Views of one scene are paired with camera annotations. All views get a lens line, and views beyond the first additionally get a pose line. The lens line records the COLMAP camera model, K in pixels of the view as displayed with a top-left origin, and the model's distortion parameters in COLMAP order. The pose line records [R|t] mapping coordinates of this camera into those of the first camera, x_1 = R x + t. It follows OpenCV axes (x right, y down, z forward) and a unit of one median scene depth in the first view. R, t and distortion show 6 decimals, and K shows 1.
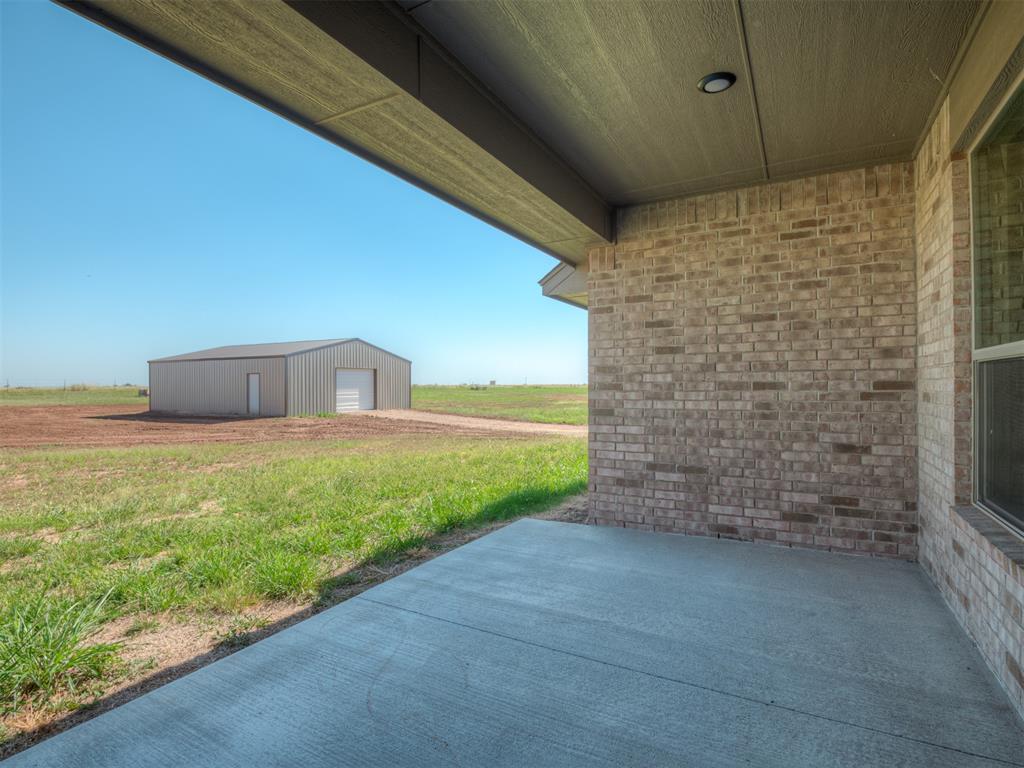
lens RADIAL K [[539.5, 0, 507.5], [0, 539.5, 389.3], [0, 0, 1]] dist [-0.002326, -0.000500]
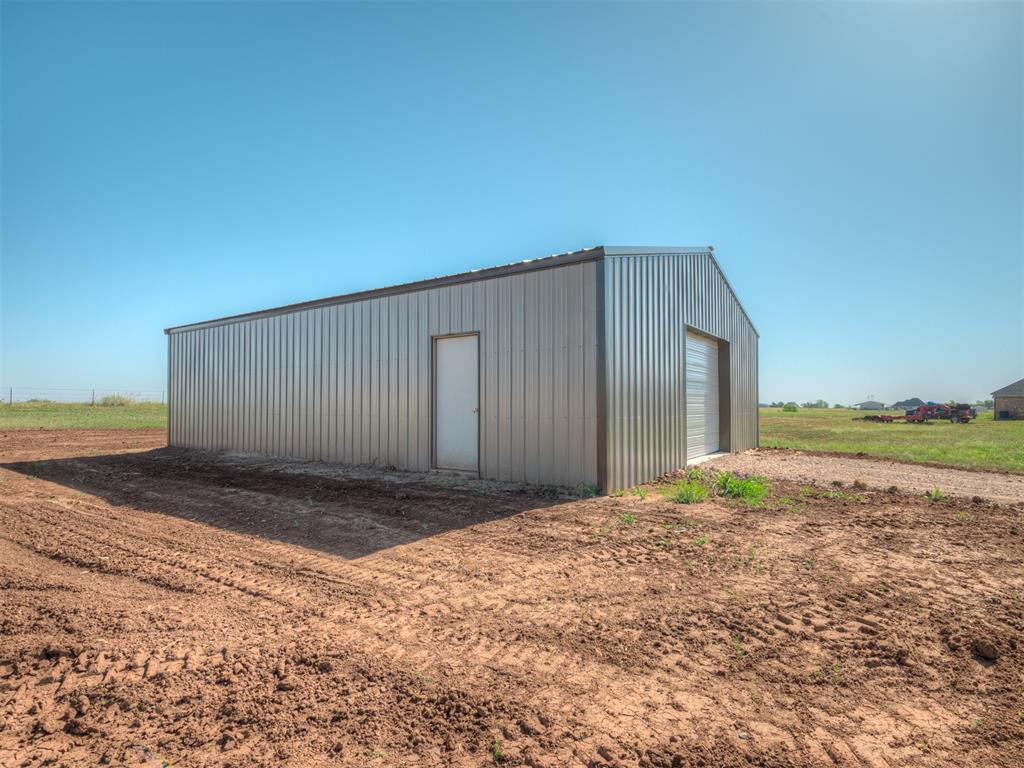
lens RADIAL K [[539.5, 0, 507.5], [0, 539.5, 389.3], [0, 0, 1]] dist [-0.002326, -0.000500]
pose [[0.991413, -0.003008, -0.130732, -0.356785], [-0.001831, 0.999318, -0.036876, 0.010643], [0.130753, 0.036799, 0.990732, 0.631104]]
